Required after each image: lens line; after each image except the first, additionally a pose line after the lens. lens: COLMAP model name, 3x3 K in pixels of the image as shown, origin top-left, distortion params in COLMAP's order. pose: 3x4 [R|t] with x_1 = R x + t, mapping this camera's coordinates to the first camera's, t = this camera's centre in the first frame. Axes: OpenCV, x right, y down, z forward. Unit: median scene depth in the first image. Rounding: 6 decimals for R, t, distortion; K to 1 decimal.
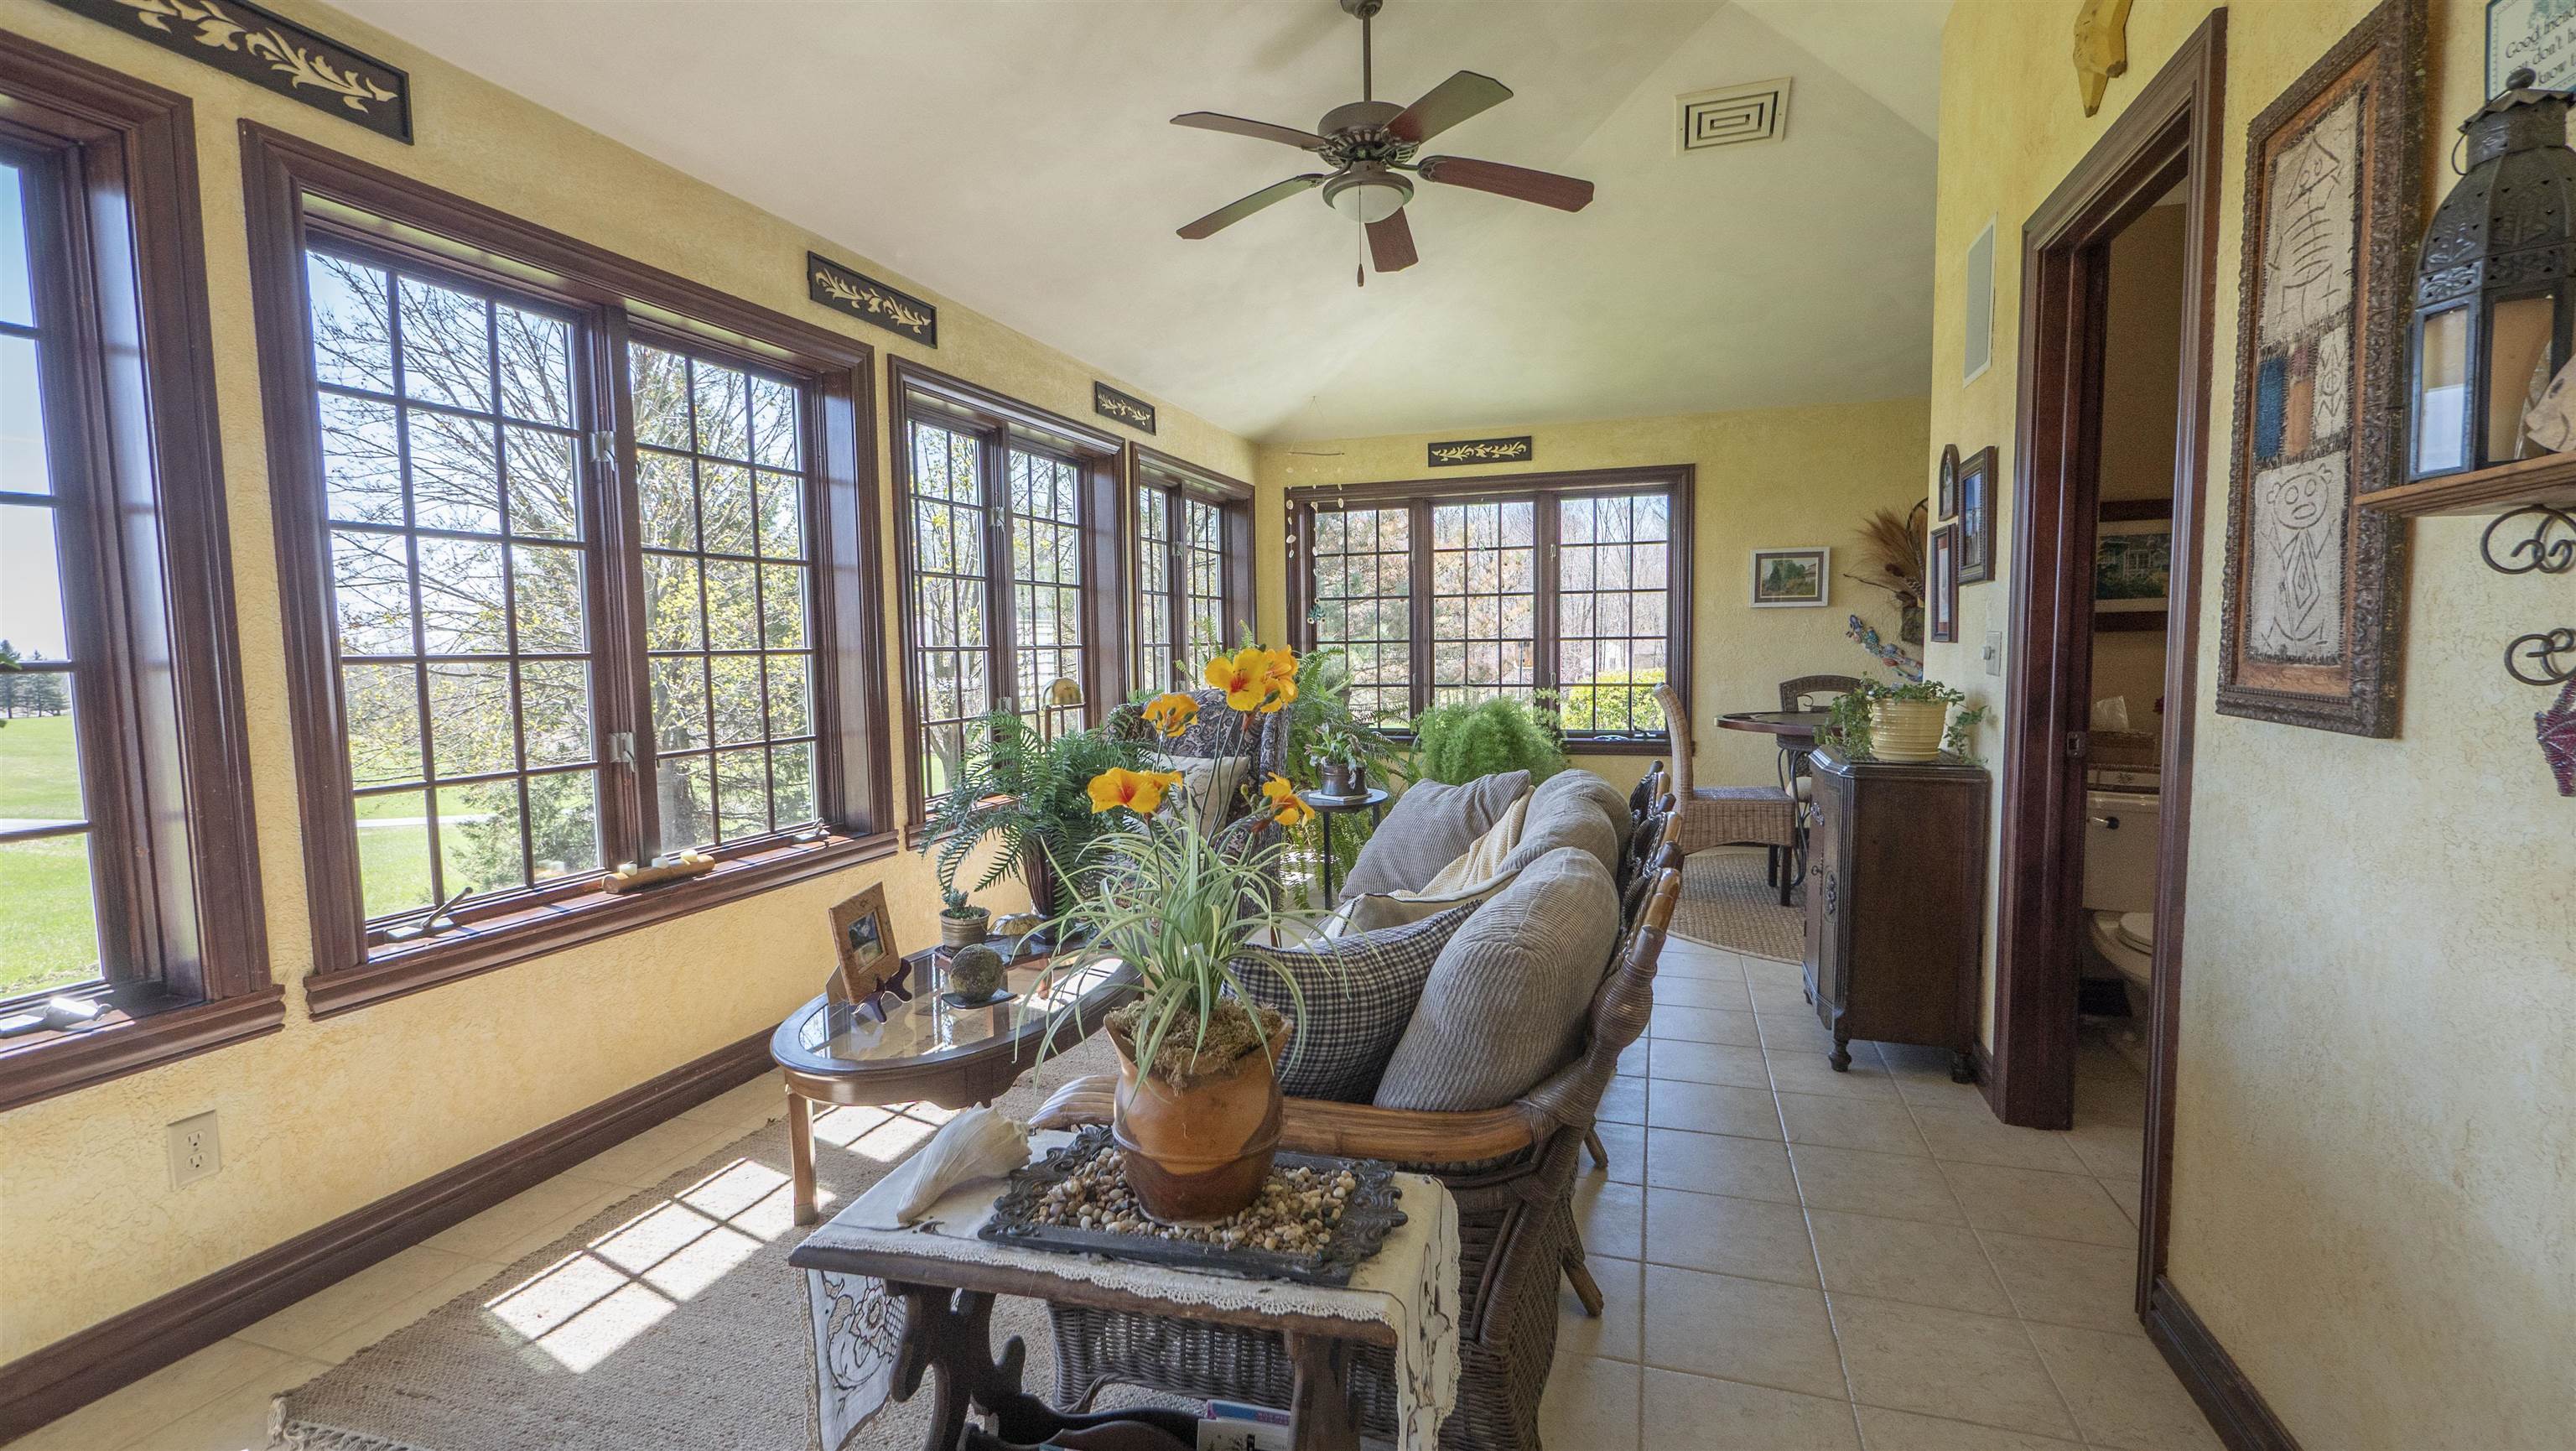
lens RADIAL K [[1101.4, 0, 1298.2], [0, 1101.4, 723.3], [0, 0, 1]] dist [-0.006650, -0.000266]
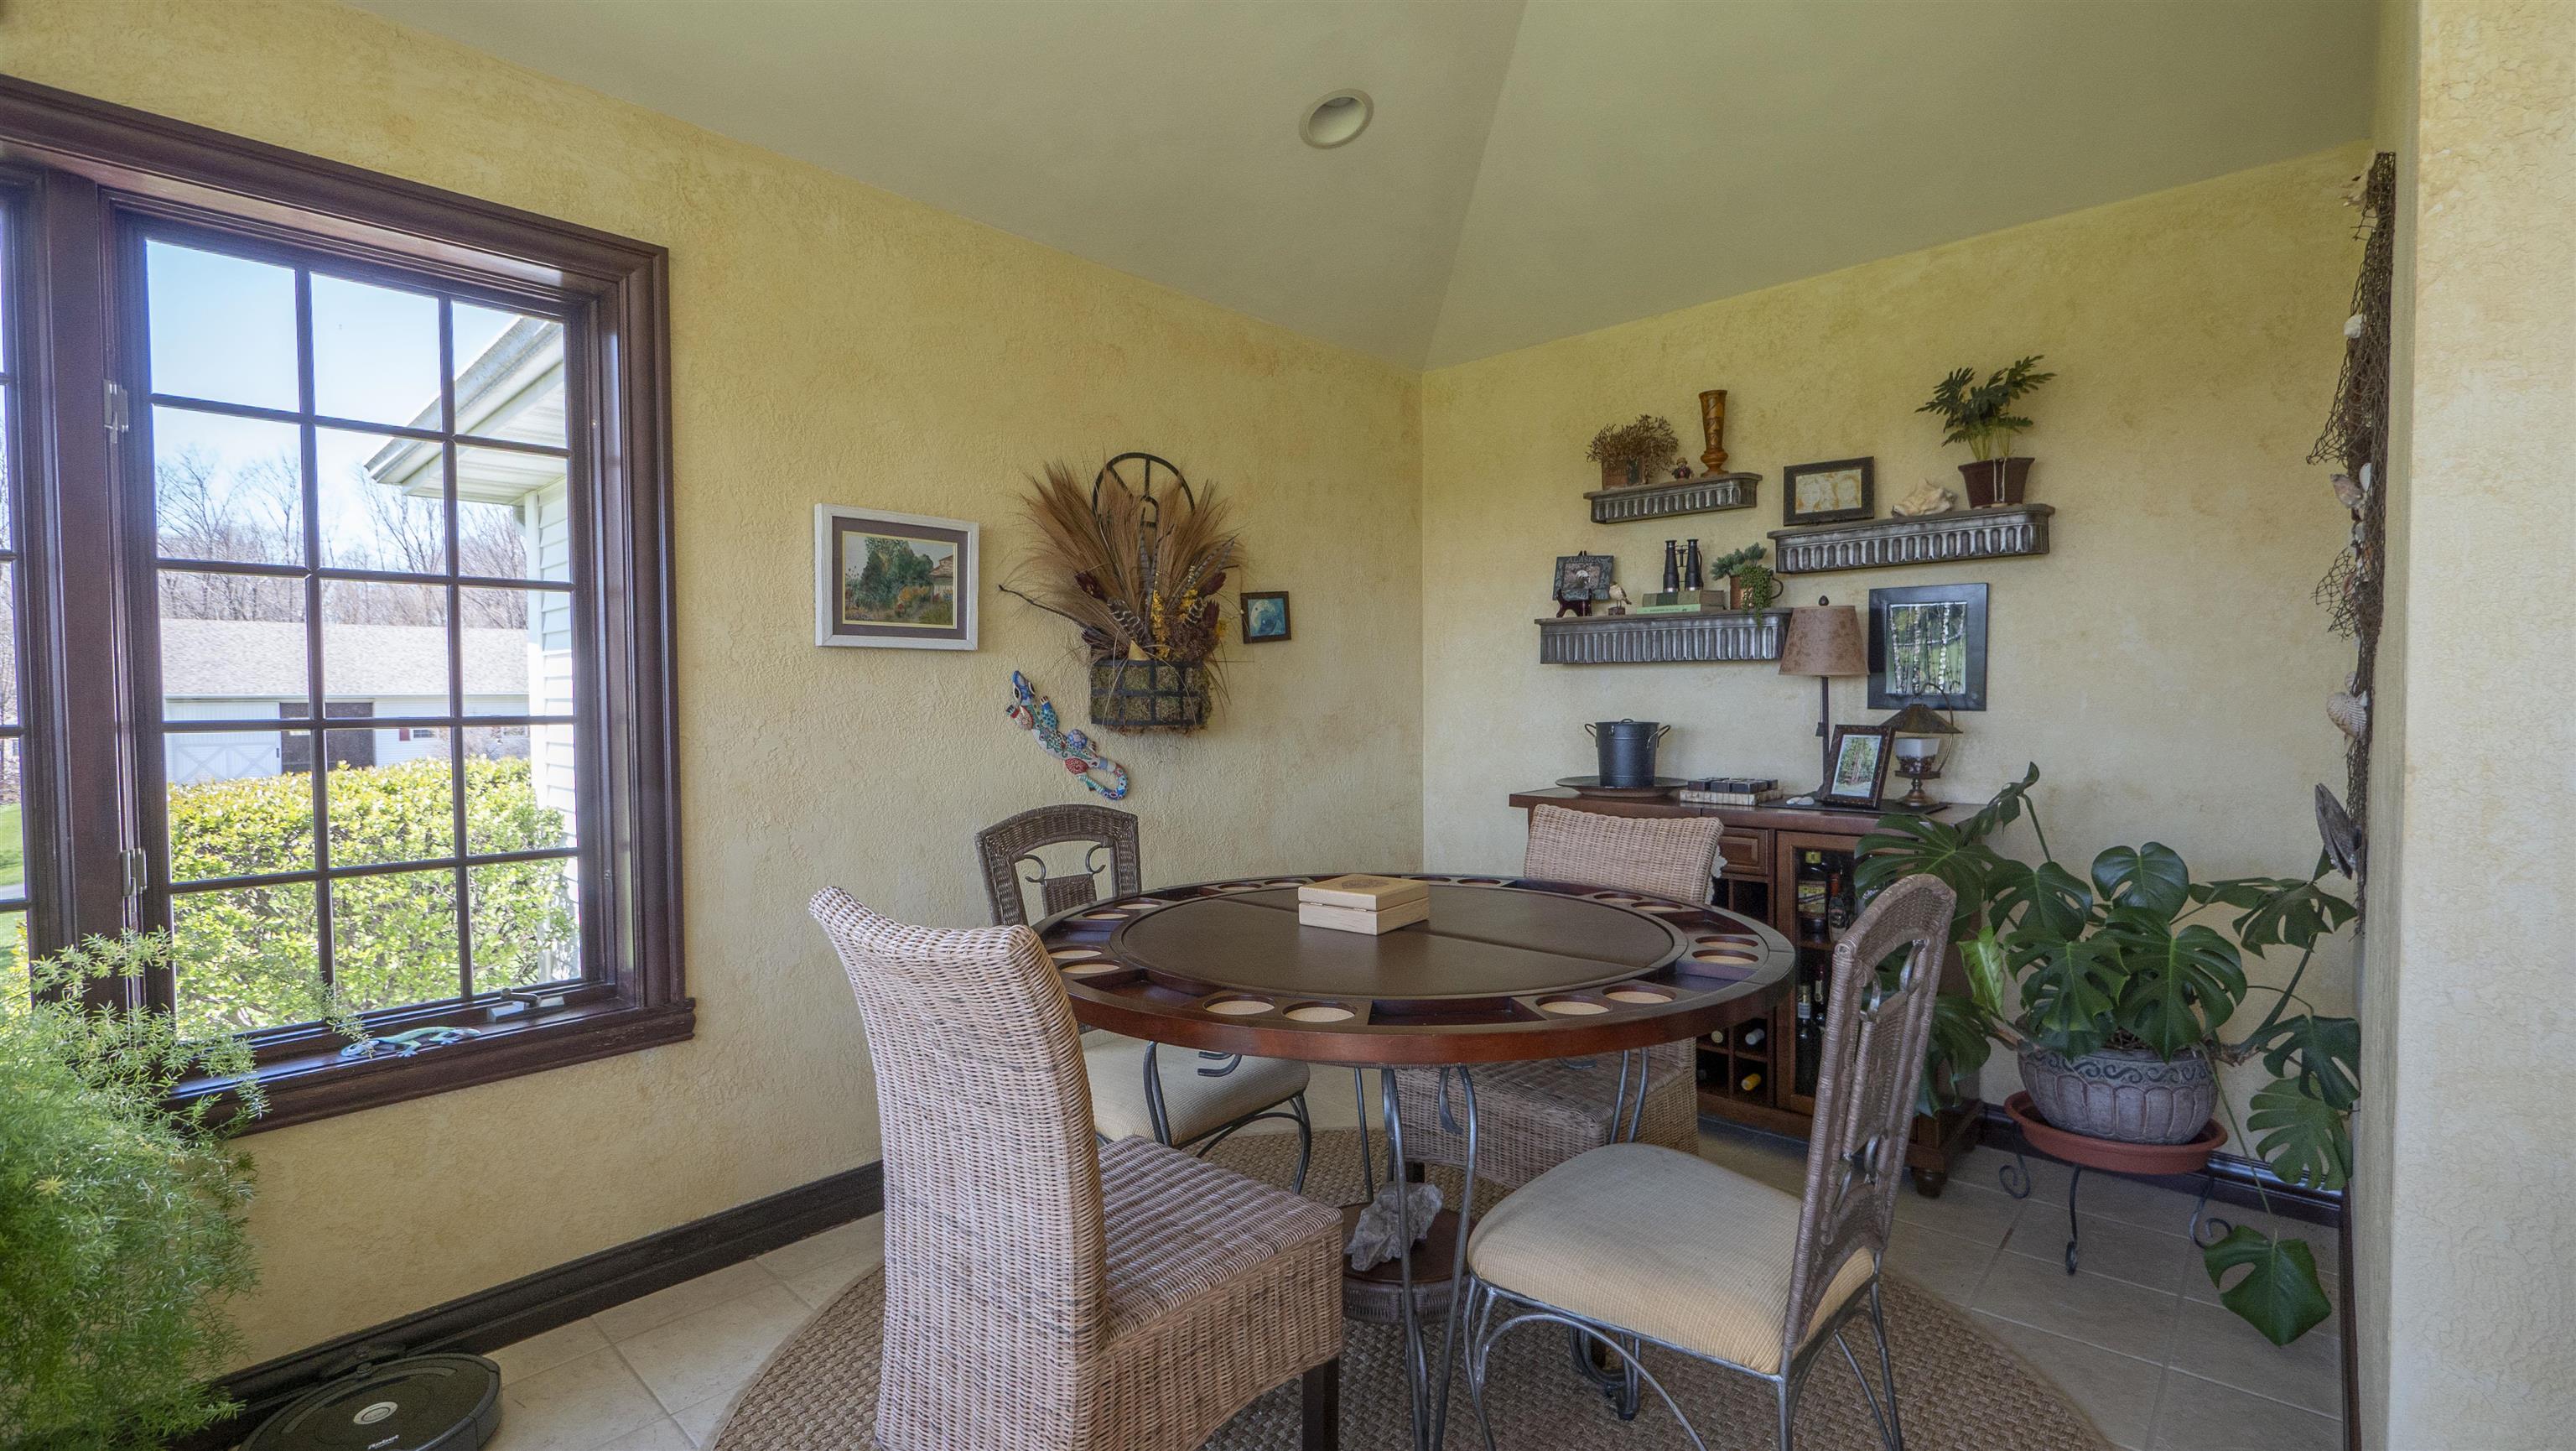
lens RADIAL K [[1101.4, 0, 1301.2], [0, 1101.4, 728.7], [0, 0, 1]] dist [-0.006650, -0.000266]
pose [[0.422334, -0.016528, 0.906290, 0.117654], [0.077155, 0.996861, -0.017775, -0.054507], [-0.903151, 0.077432, 0.422283, 0.677236]]
